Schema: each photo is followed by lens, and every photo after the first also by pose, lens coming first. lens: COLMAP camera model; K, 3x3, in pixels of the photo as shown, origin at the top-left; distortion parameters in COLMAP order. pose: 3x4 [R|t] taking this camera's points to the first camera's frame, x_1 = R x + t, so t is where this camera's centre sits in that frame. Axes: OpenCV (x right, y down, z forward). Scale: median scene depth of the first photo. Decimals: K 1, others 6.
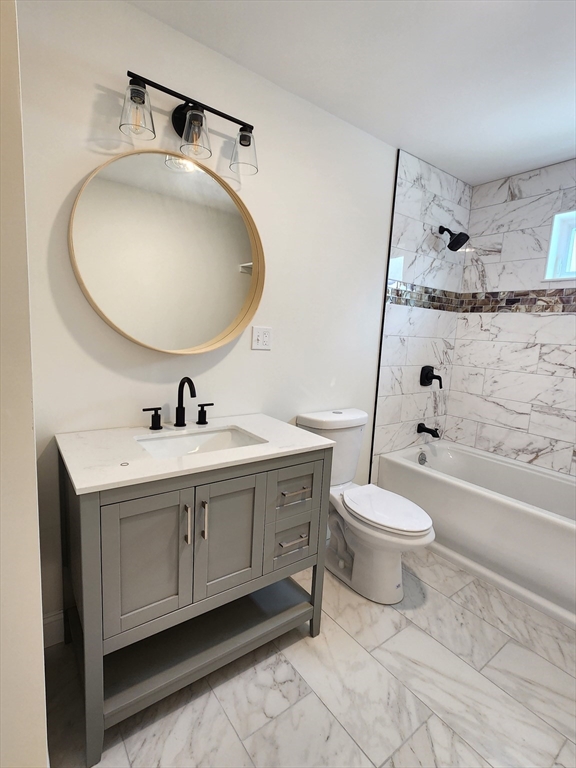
lens RADIAL K [[374.3, 0, 288.5], [0, 374.3, 385.6], [0, 0, 1]] dist [0.005752, -0.000028]
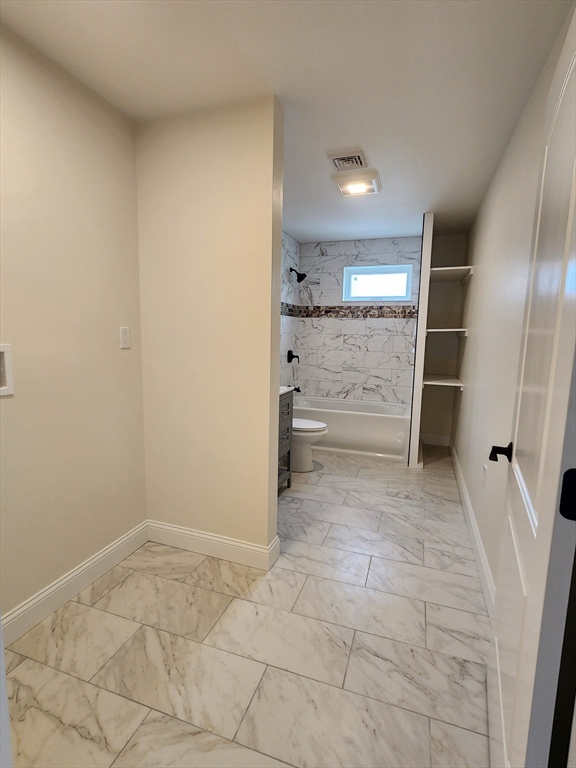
lens RADIAL K [[374.3, 0, 288.5], [0, 374.3, 383.8], [0, 0, 1]] dist [0.005752, -0.000028]
pose [[0.833026, -0.112251, 0.541726, -0.582524], [0.104821, 0.993487, 0.044674, 0.021372], [-0.543213, 0.019569, 0.839367, -0.410708]]
